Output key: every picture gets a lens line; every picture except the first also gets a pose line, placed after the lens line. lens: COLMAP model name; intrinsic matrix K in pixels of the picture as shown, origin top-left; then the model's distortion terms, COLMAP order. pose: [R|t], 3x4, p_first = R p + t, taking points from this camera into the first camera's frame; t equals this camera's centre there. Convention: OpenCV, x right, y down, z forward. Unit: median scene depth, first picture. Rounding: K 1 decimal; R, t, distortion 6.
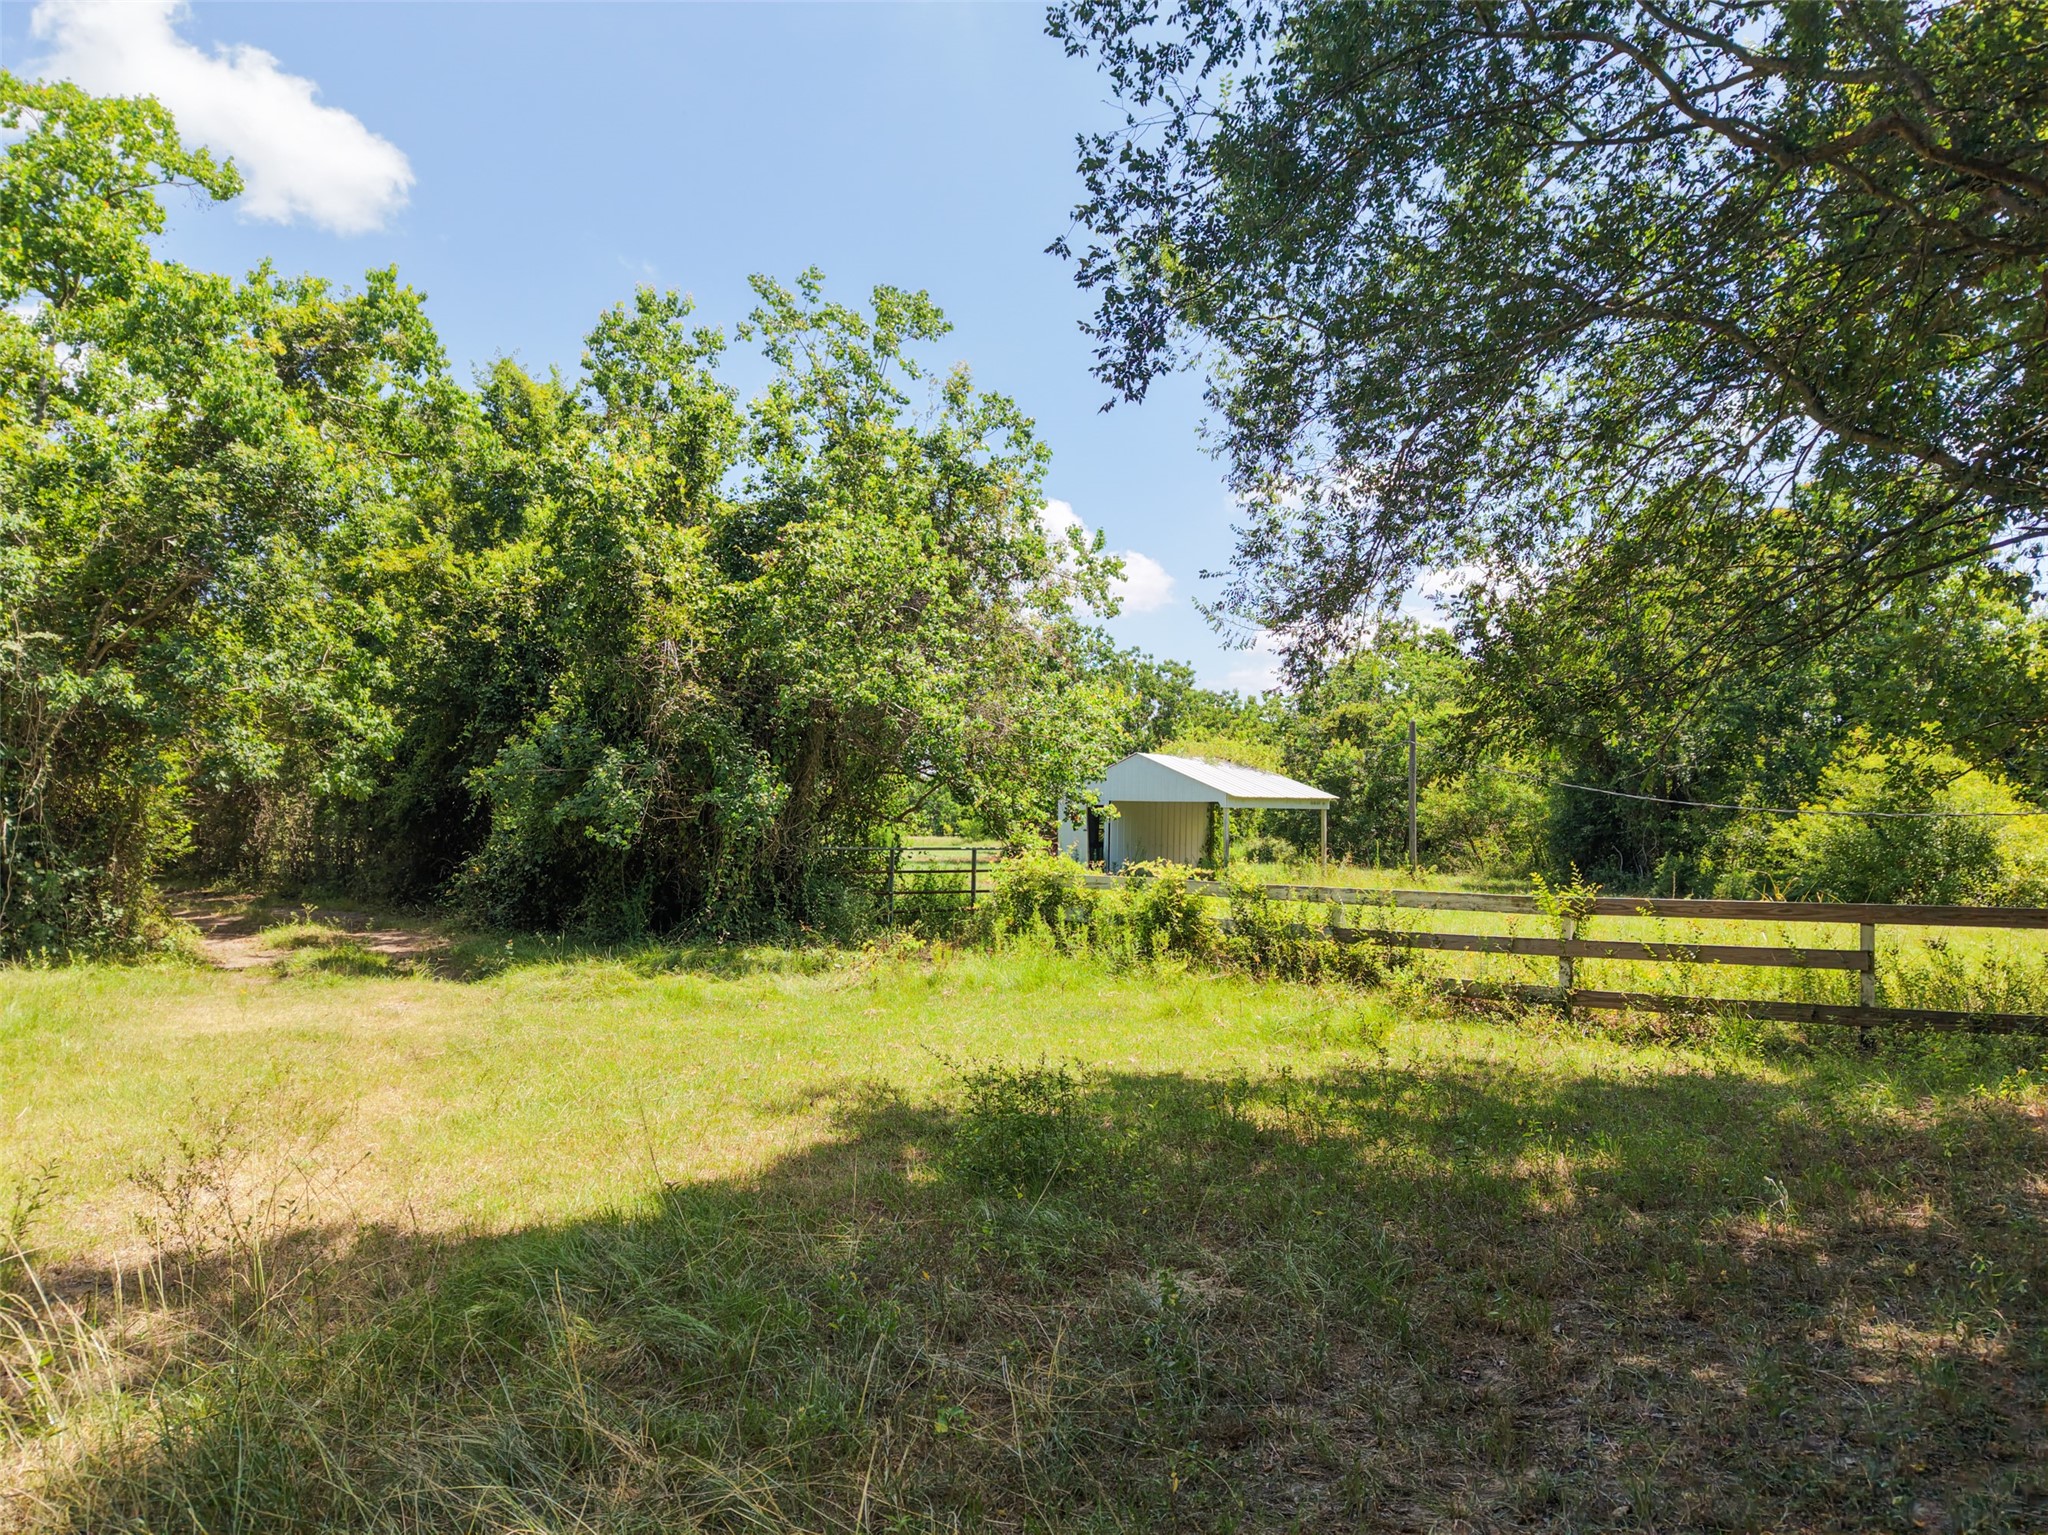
lens RADIAL K [[1356.7, 0, 1027.5], [0, 1356.7, 799.2], [0, 0, 1]] dist [0.098629, -0.000608]
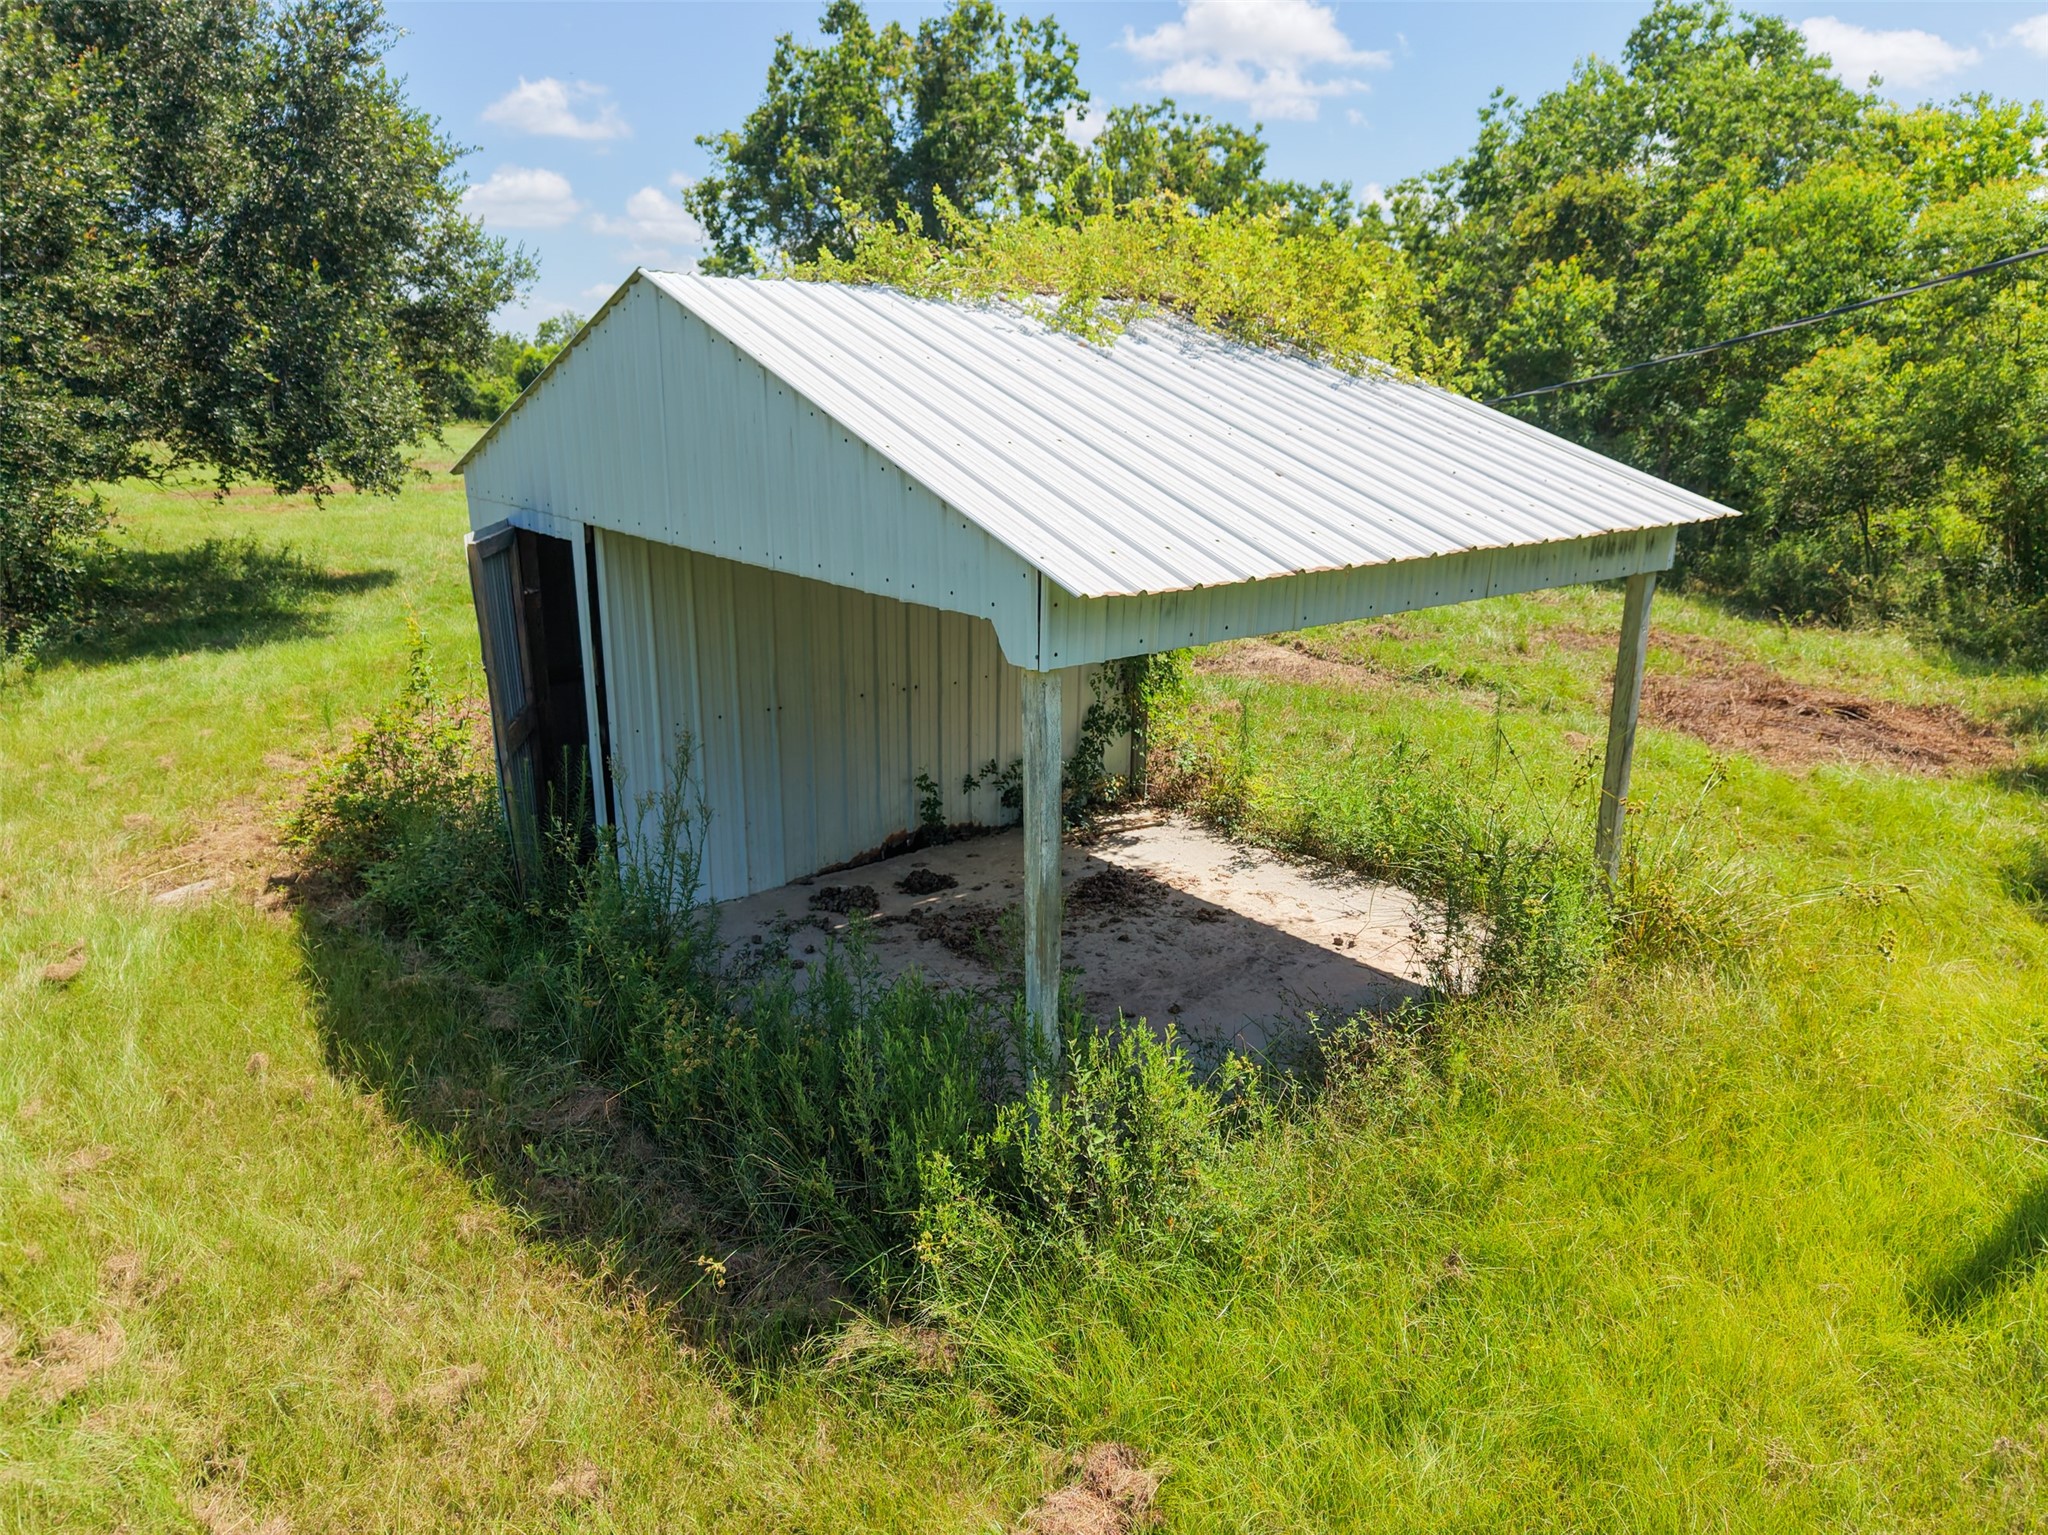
lens RADIAL K [[1381.7, 0, 1017.4], [0, 1381.7, 744.7], [0, 0, 1]] dist [0.001182, -0.003963]
pose [[0.996194, 0.012945, -0.086196, 0.143266], [0.010069, 0.965200, 0.261318, -0.017053], [0.086579, -0.261192, 0.961396, 0.757400]]
